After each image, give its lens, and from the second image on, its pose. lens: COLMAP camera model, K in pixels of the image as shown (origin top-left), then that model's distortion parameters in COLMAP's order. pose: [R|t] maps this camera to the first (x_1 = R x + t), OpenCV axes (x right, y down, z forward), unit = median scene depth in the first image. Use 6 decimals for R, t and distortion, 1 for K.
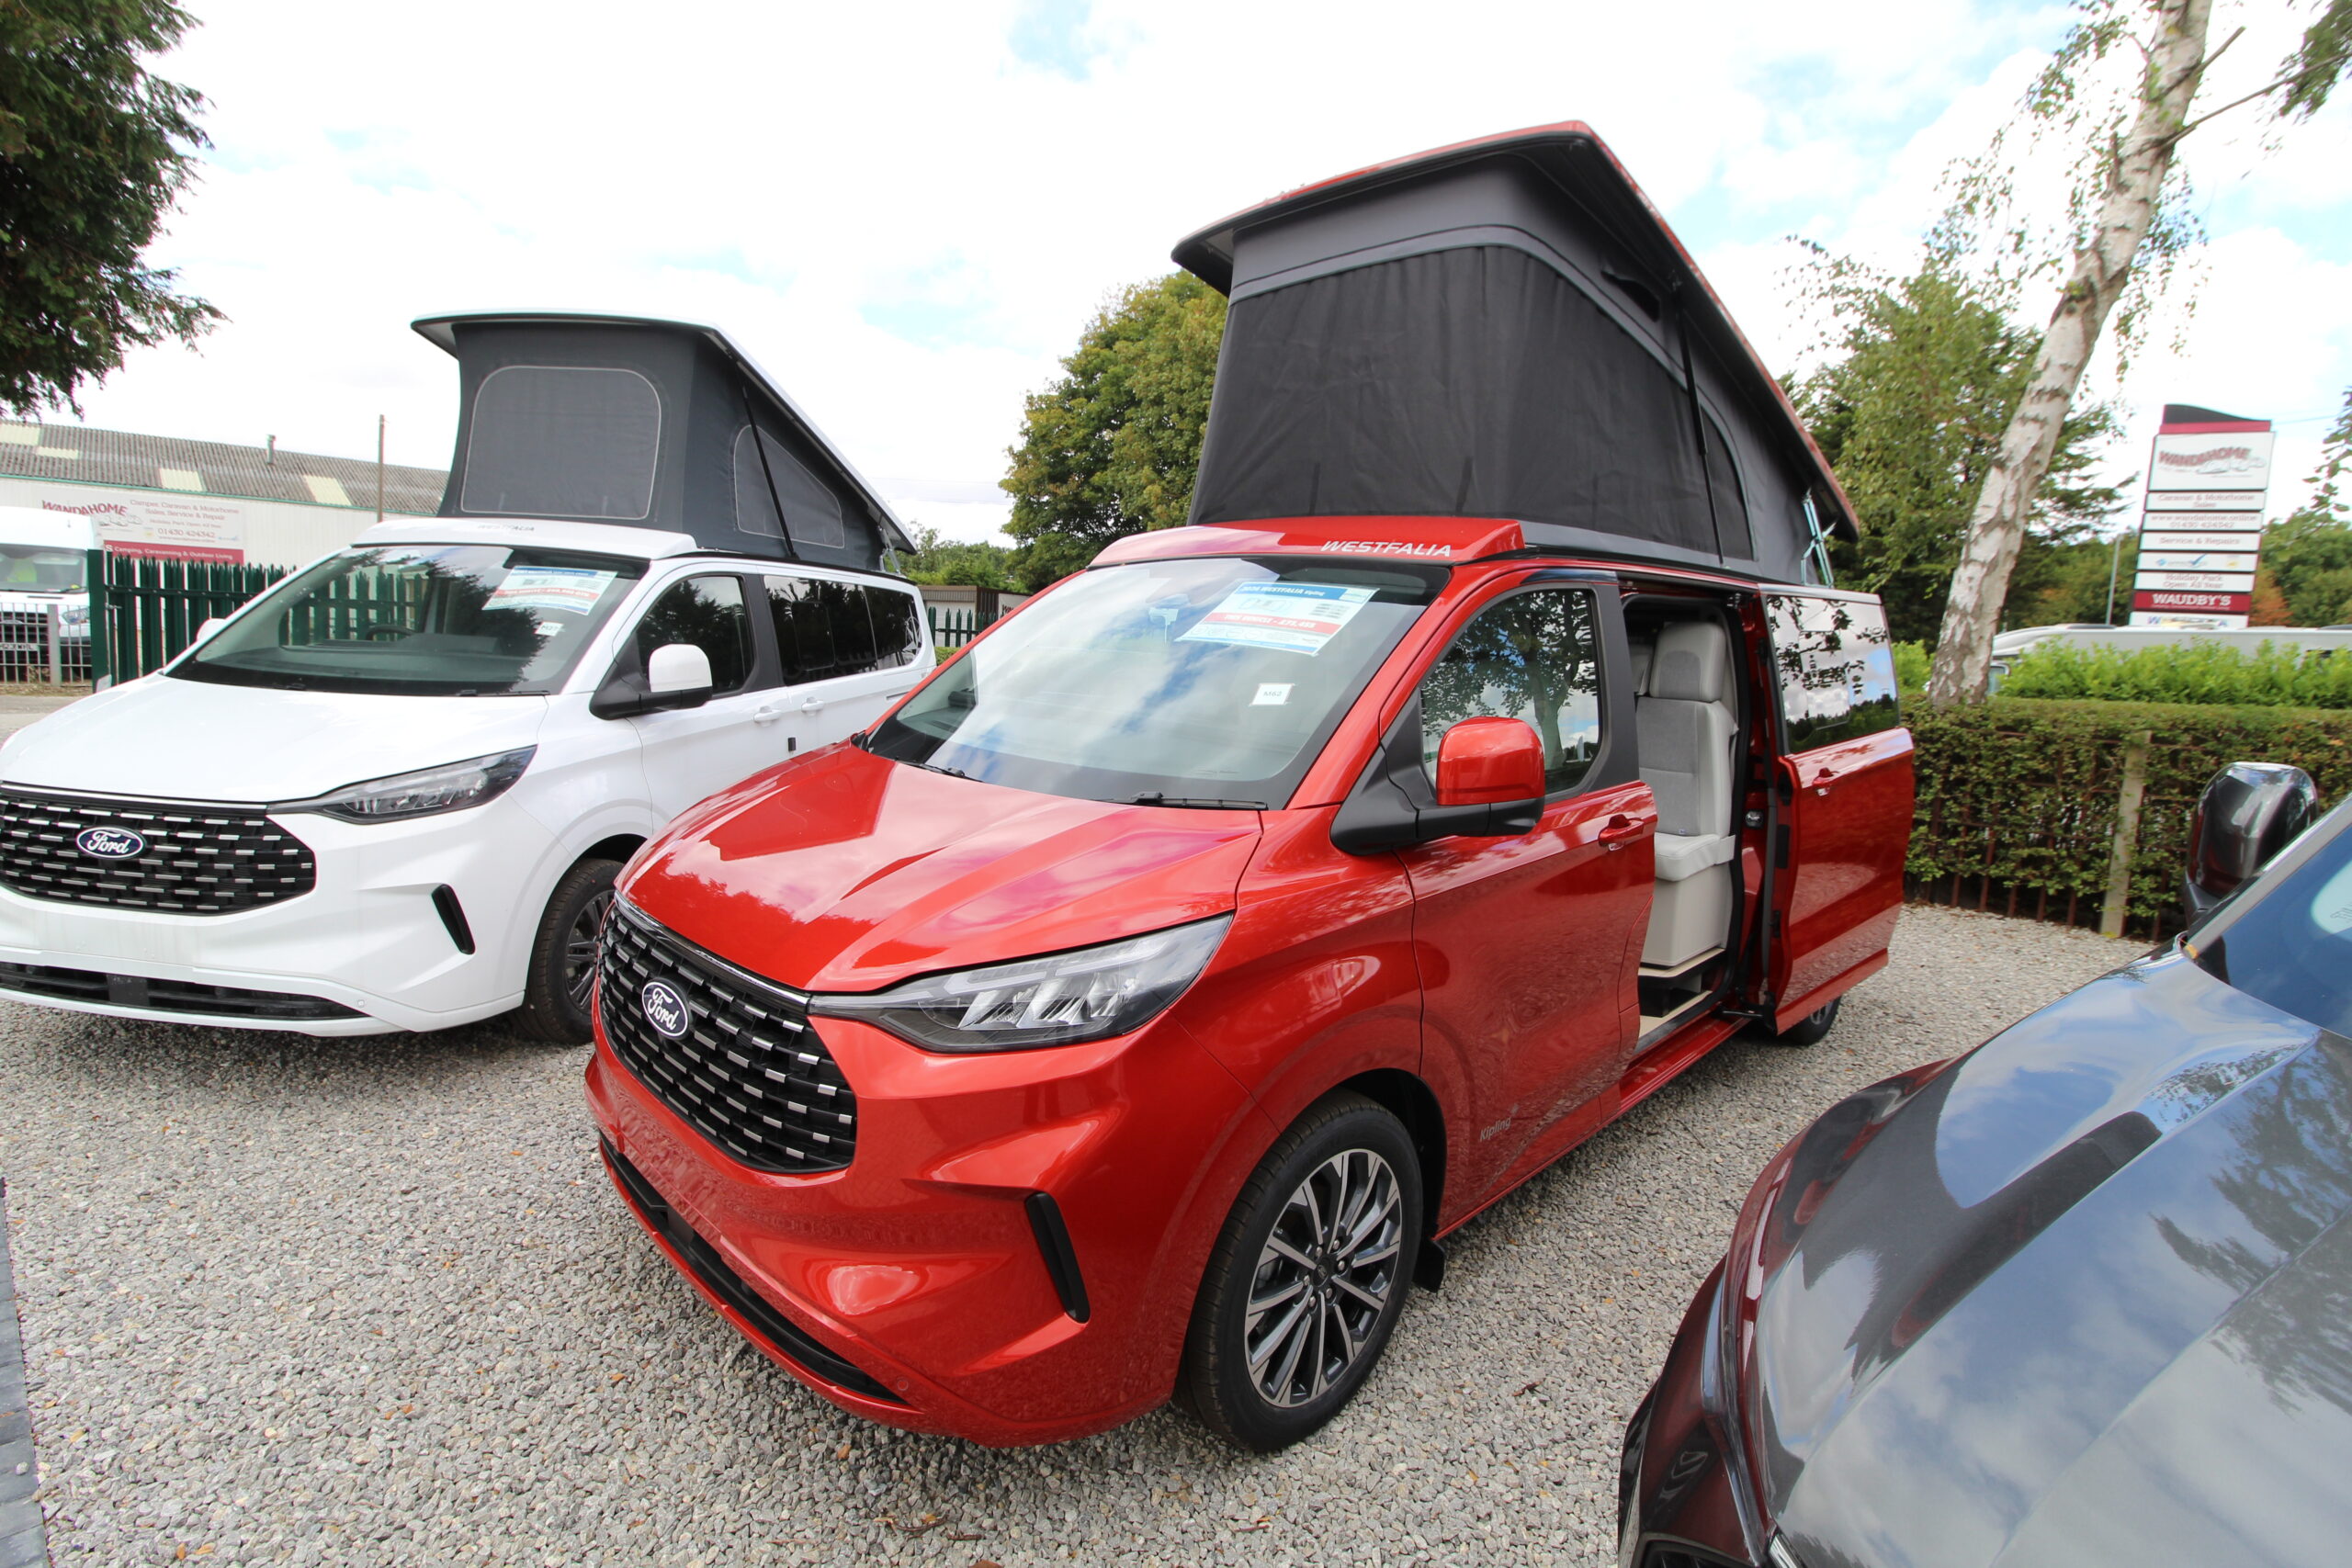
lens RADIAL K [[1075.1, 0, 1173.3], [0, 1075.1, 763.4], [0, 0, 1]] dist [-0.014583, -0.002646]
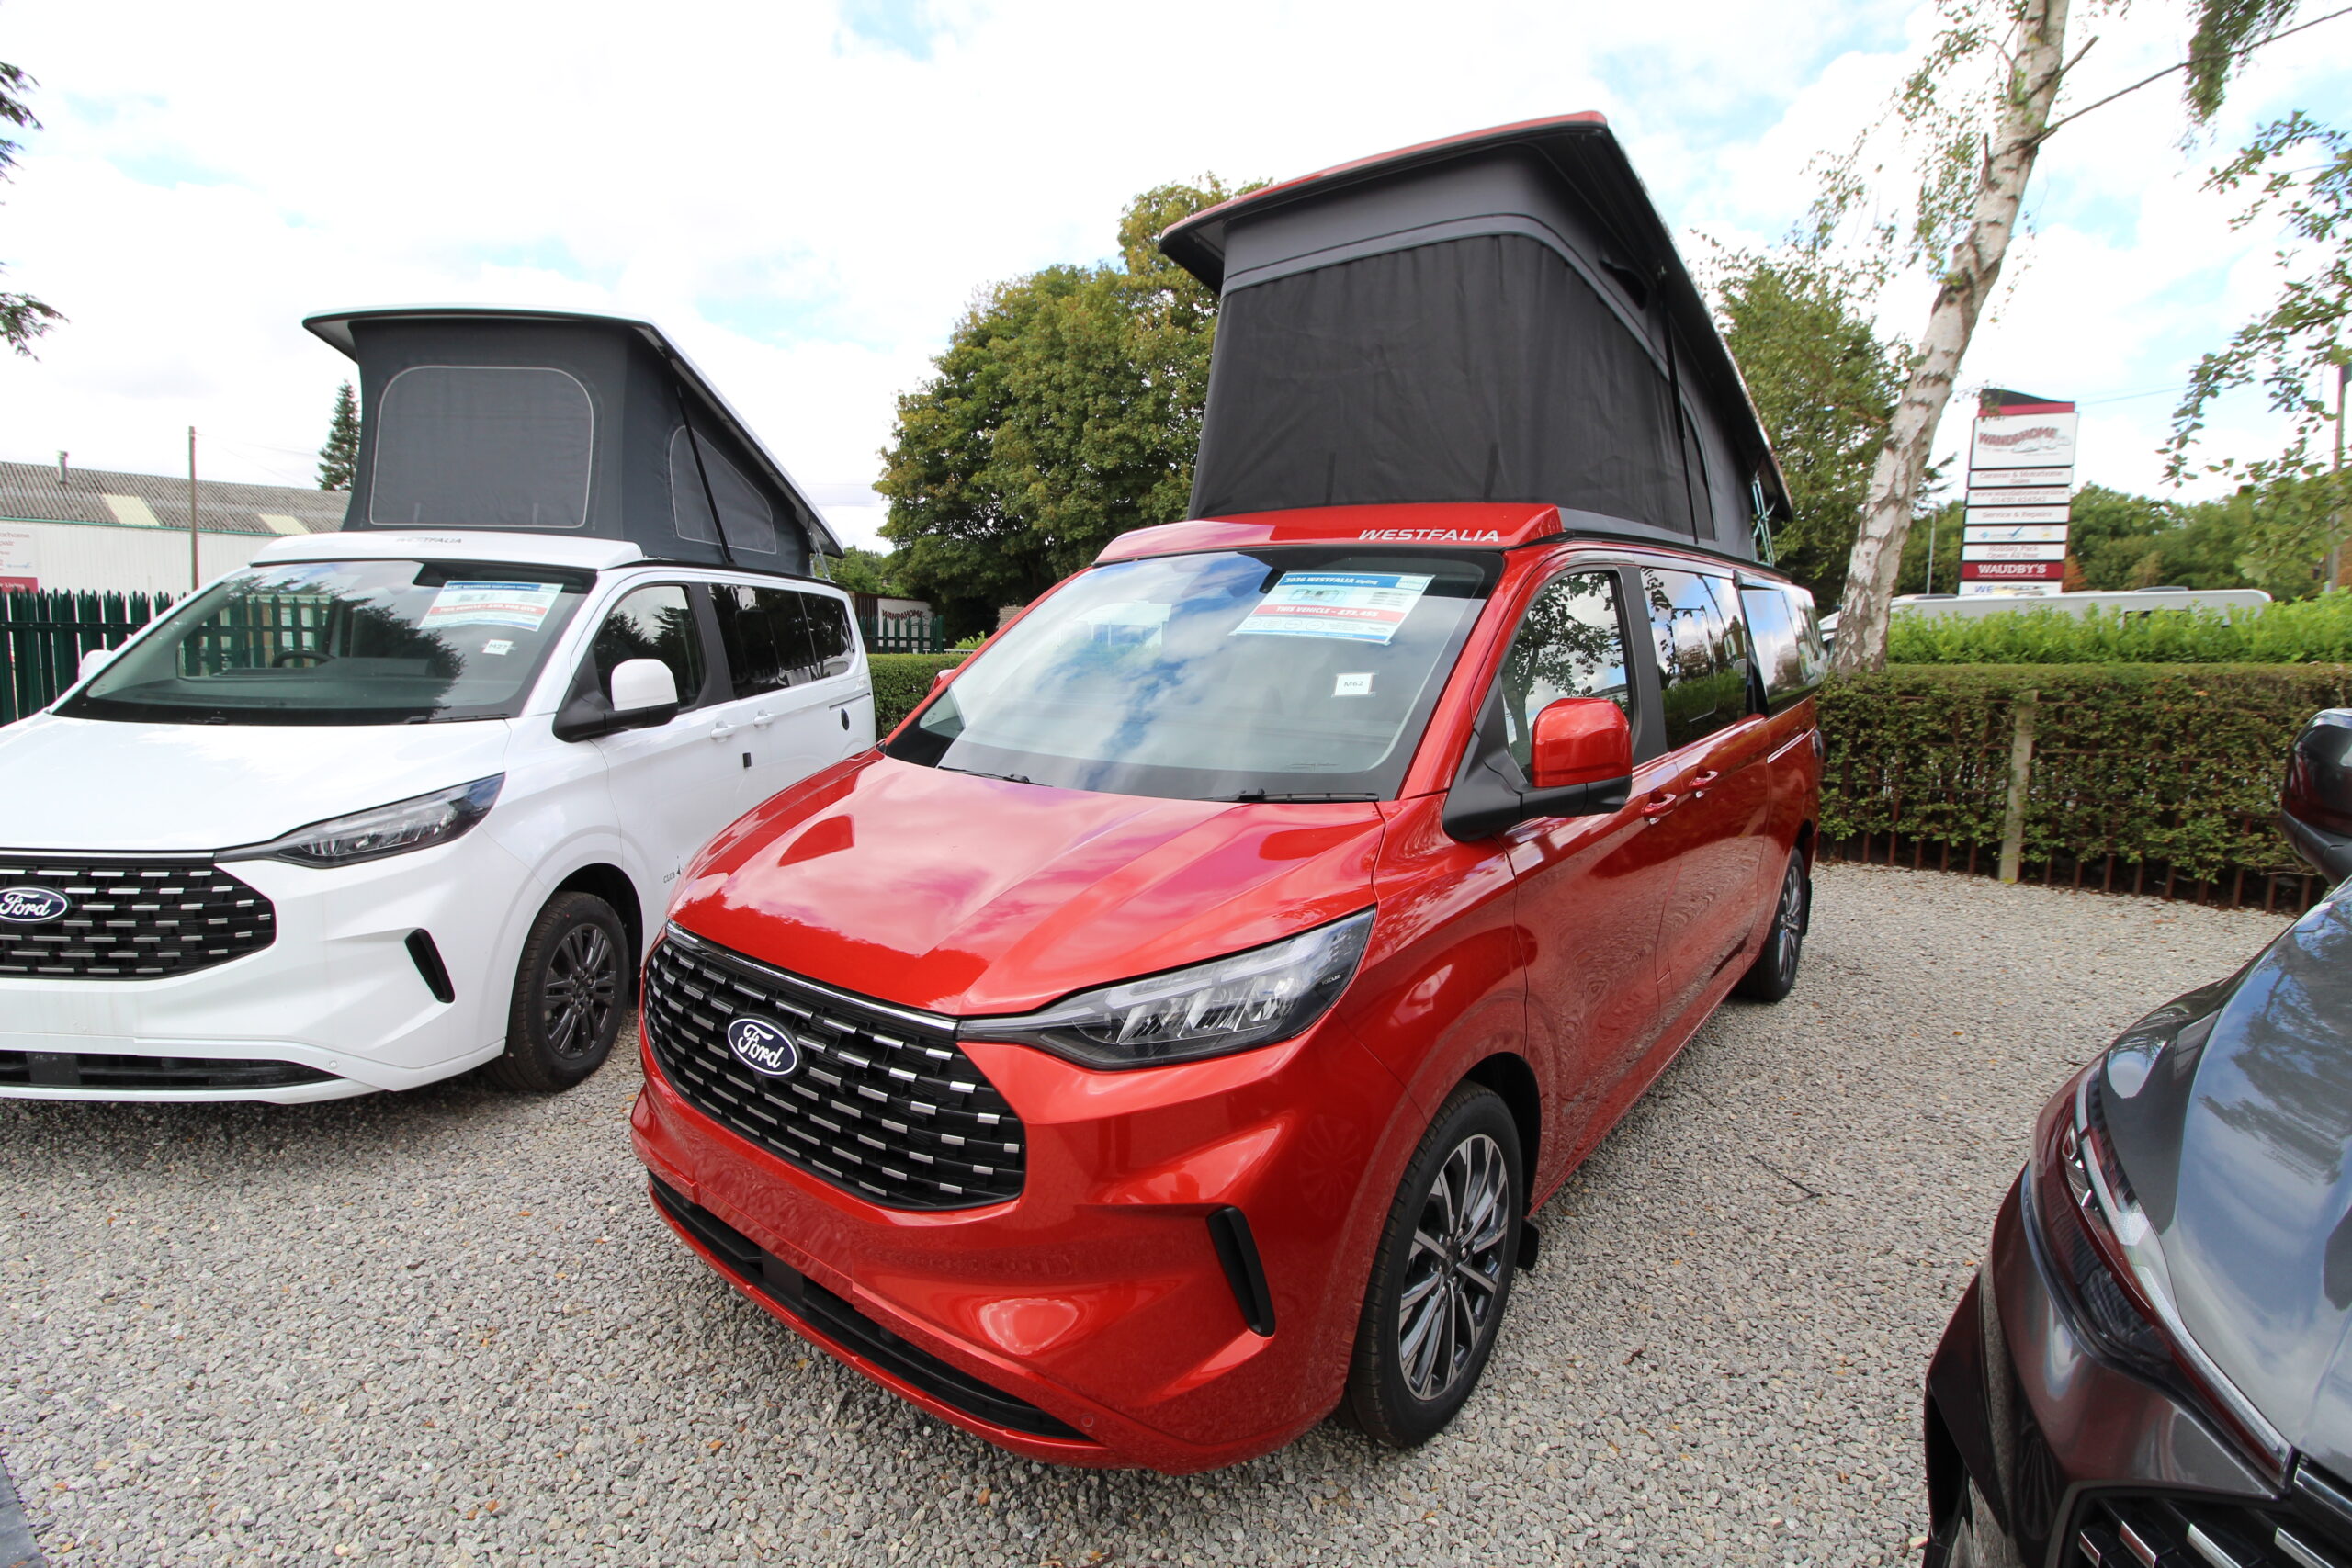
lens RADIAL K [[1075.1, 0, 1173.3], [0, 1075.1, 763.4], [0, 0, 1]] dist [-0.014583, -0.002646]
pose [[0.993794, -0.046553, 0.101023, -0.141716], [0.046344, 0.998916, 0.004416, -0.002906], [-0.101119, 0.000293, 0.994874, 0.024850]]
